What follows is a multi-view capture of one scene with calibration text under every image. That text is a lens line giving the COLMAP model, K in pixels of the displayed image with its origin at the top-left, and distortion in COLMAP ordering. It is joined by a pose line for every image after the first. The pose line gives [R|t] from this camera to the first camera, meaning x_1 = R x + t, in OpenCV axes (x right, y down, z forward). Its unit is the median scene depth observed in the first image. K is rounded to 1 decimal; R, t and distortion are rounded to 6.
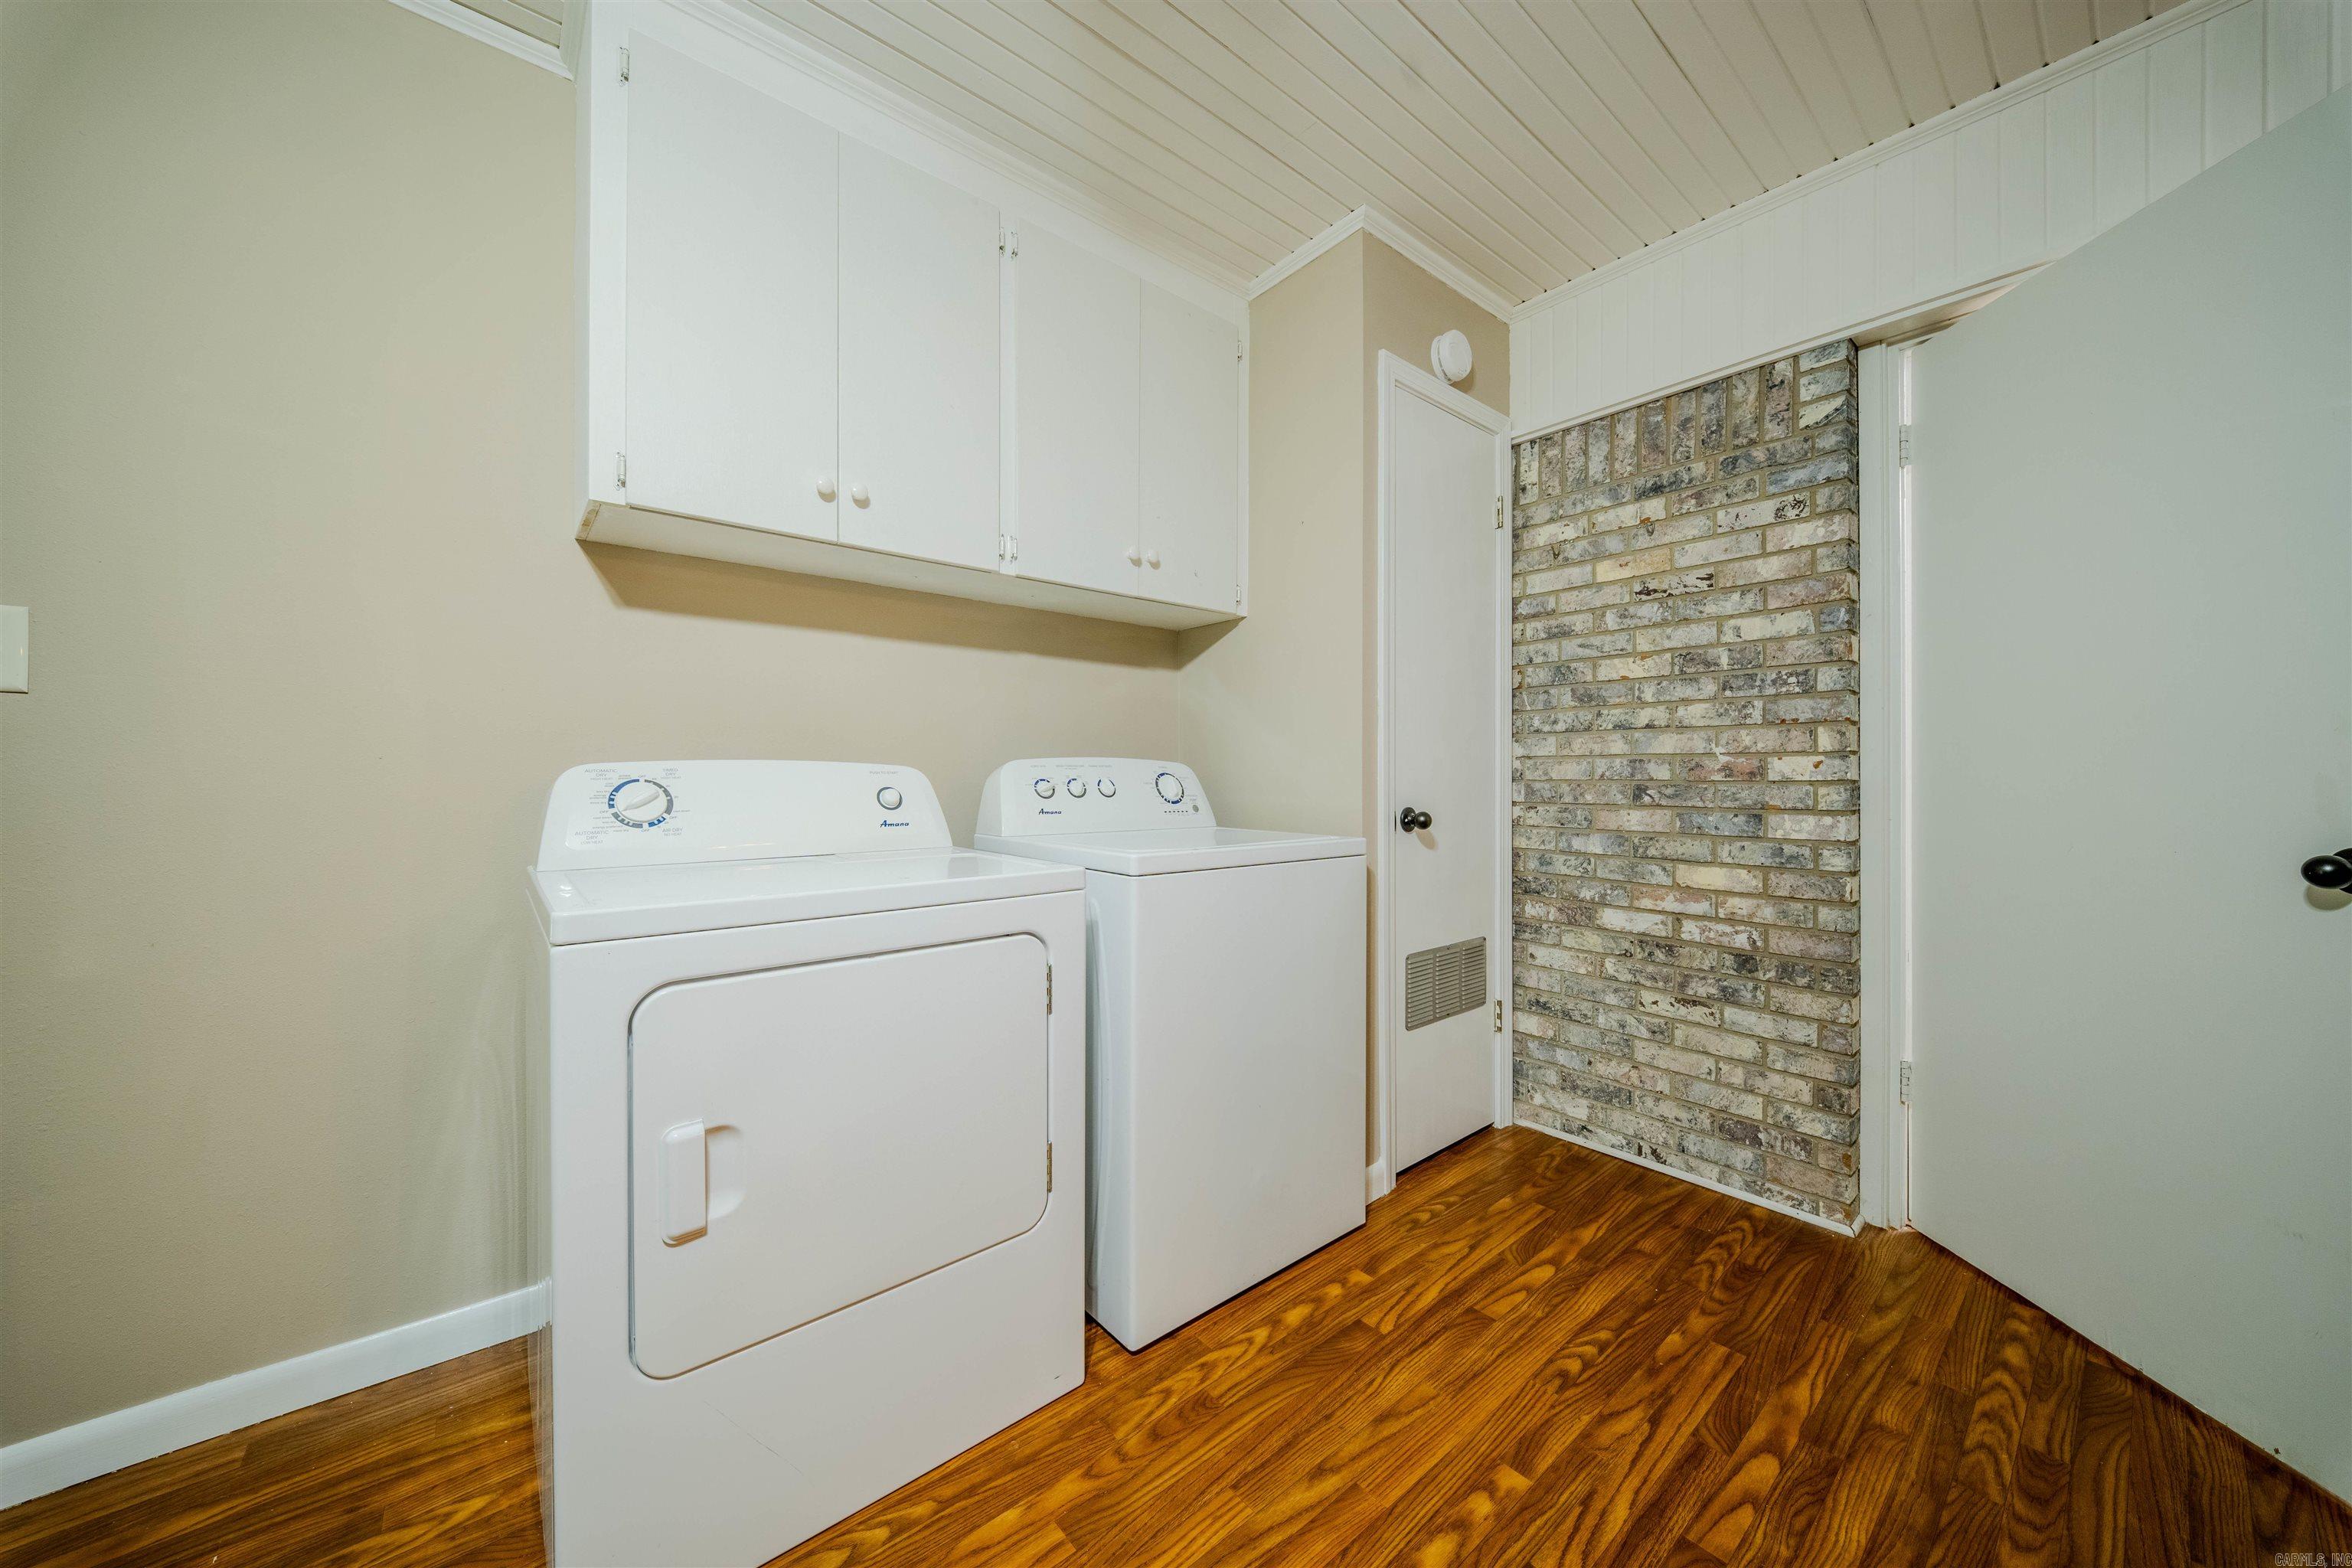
lens RADIAL K [[824.4, 0, 1169.4], [0, 824.4, 778.3], [0, 0, 1]] dist [-0.001993, -0.001790]
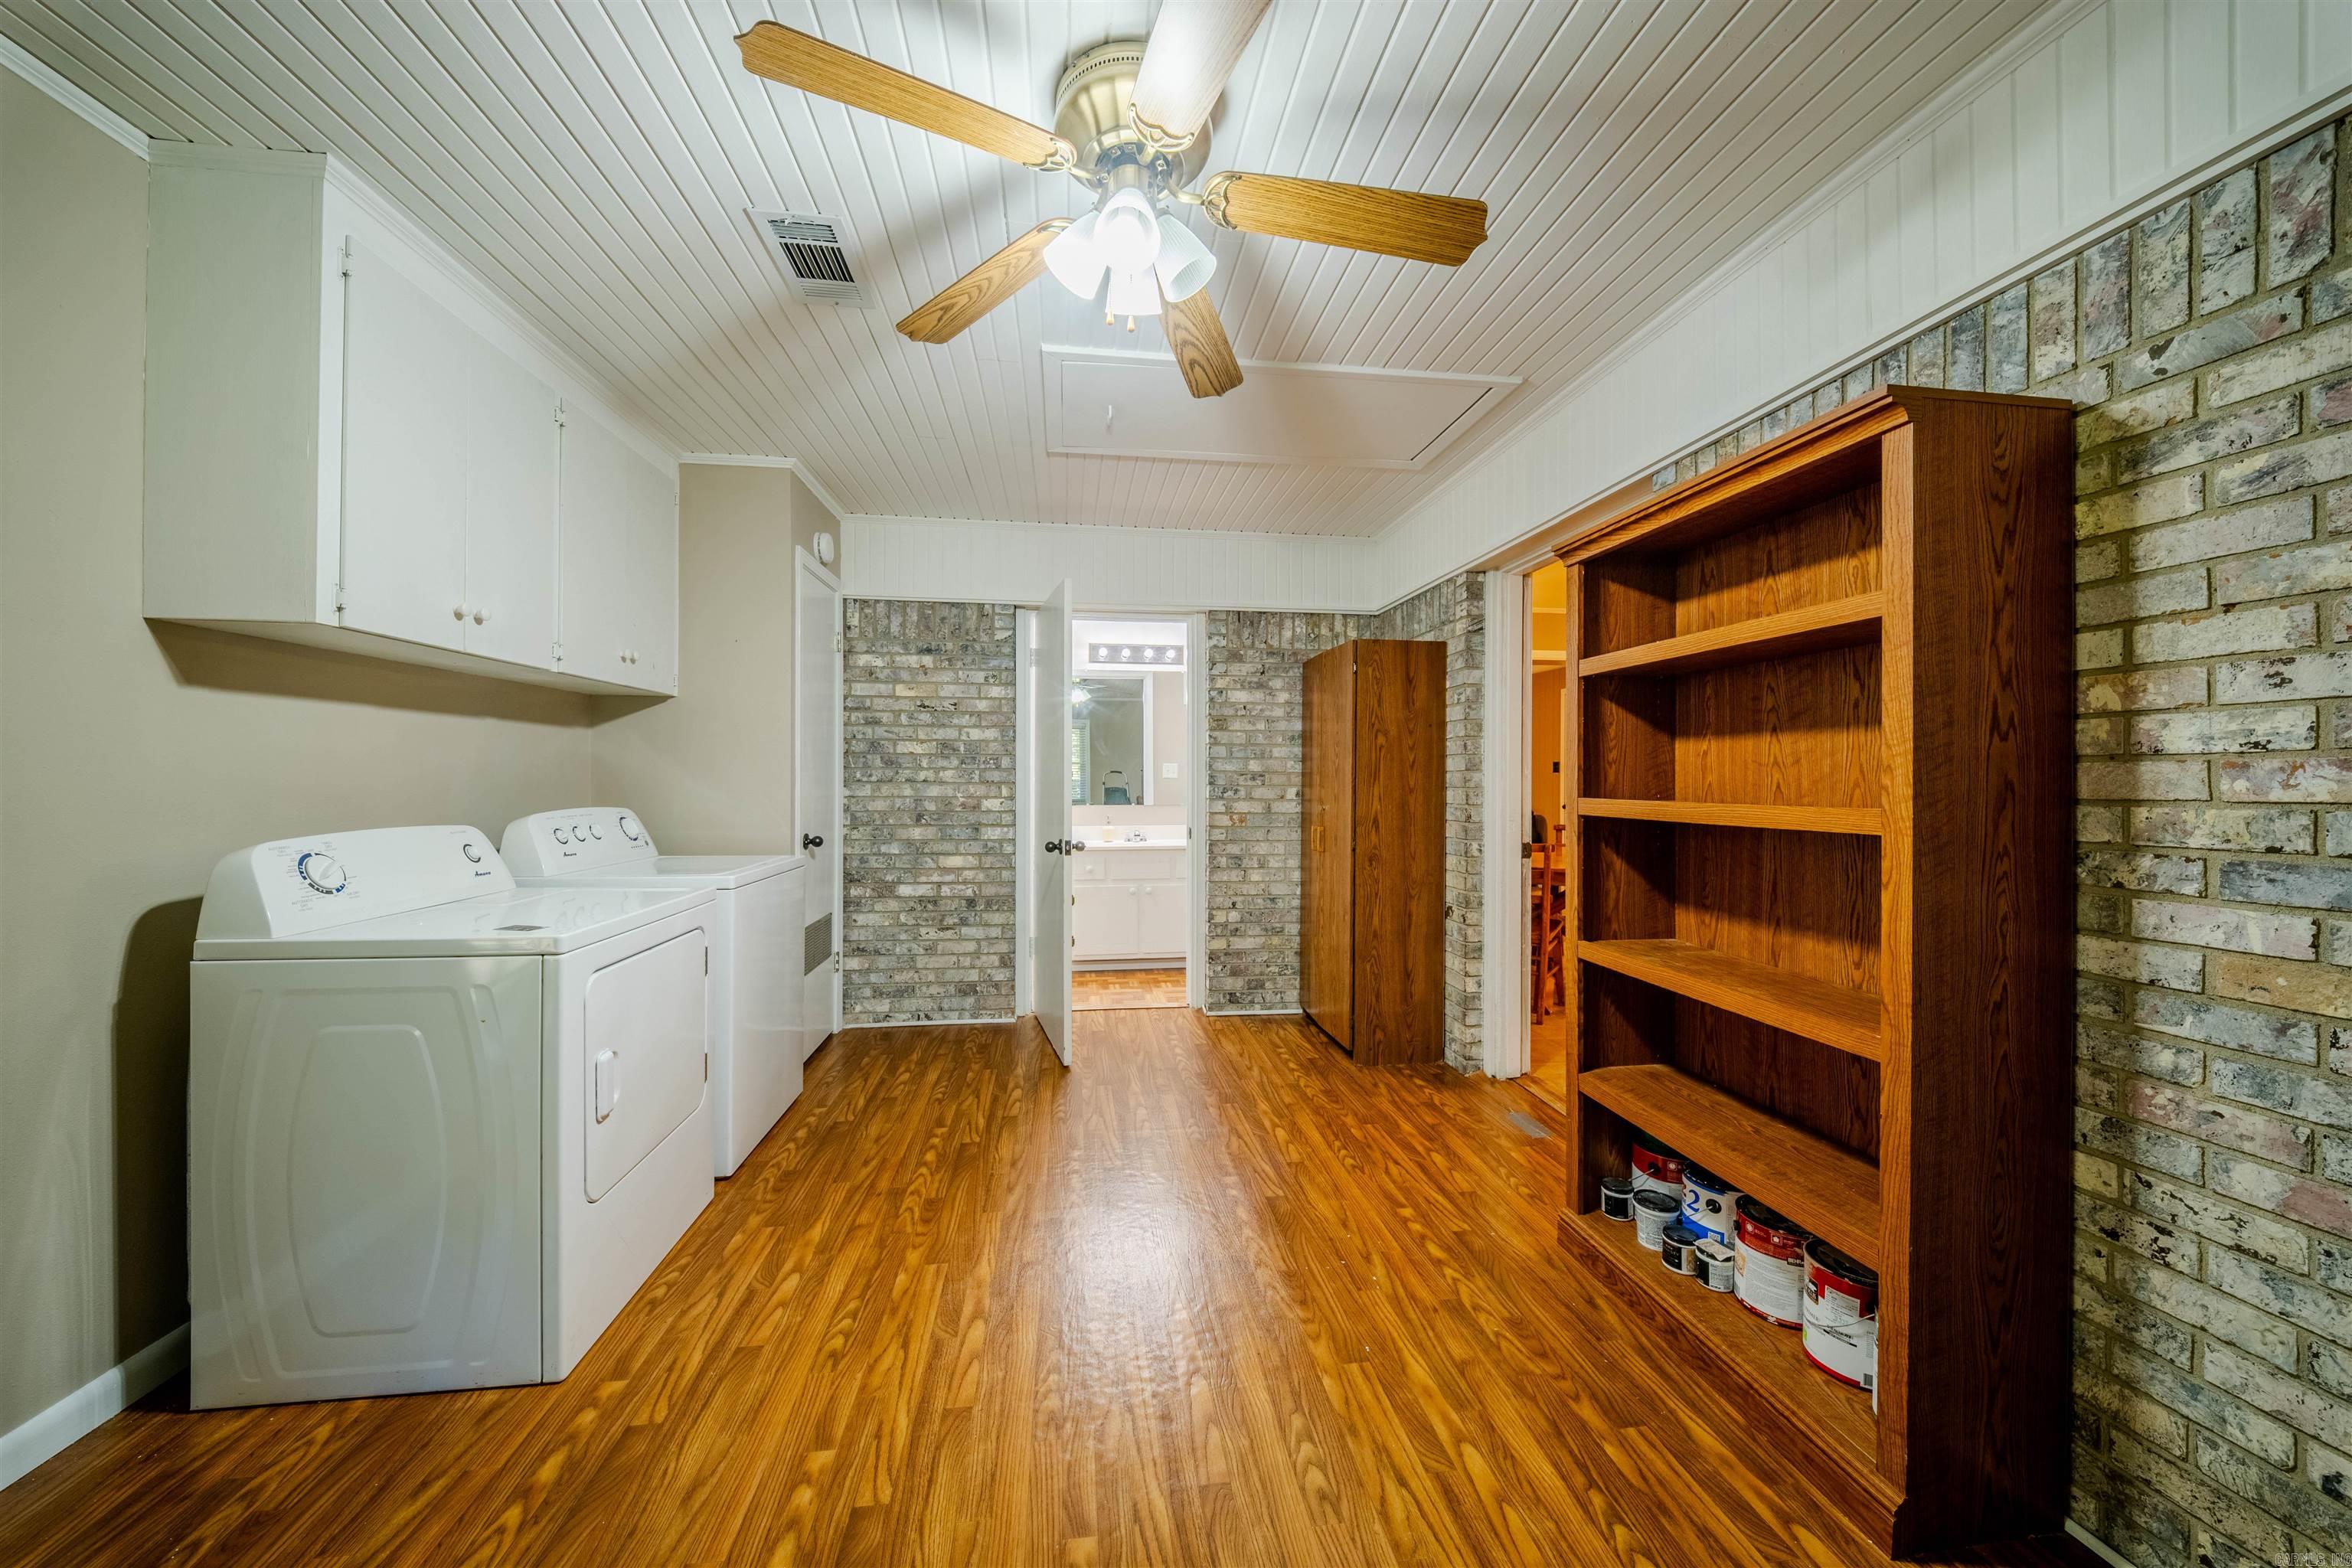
lens RADIAL K [[824.4, 0, 1176.9], [0, 824.4, 779.4], [0, 0, 1]] dist [-0.001993, -0.001790]
pose [[0.533526, -0.001685, 0.845782, -0.665775], [-0.001104, 0.999996, 0.002689, -0.073573], [-0.845783, -0.002369, 0.533522, -0.442424]]
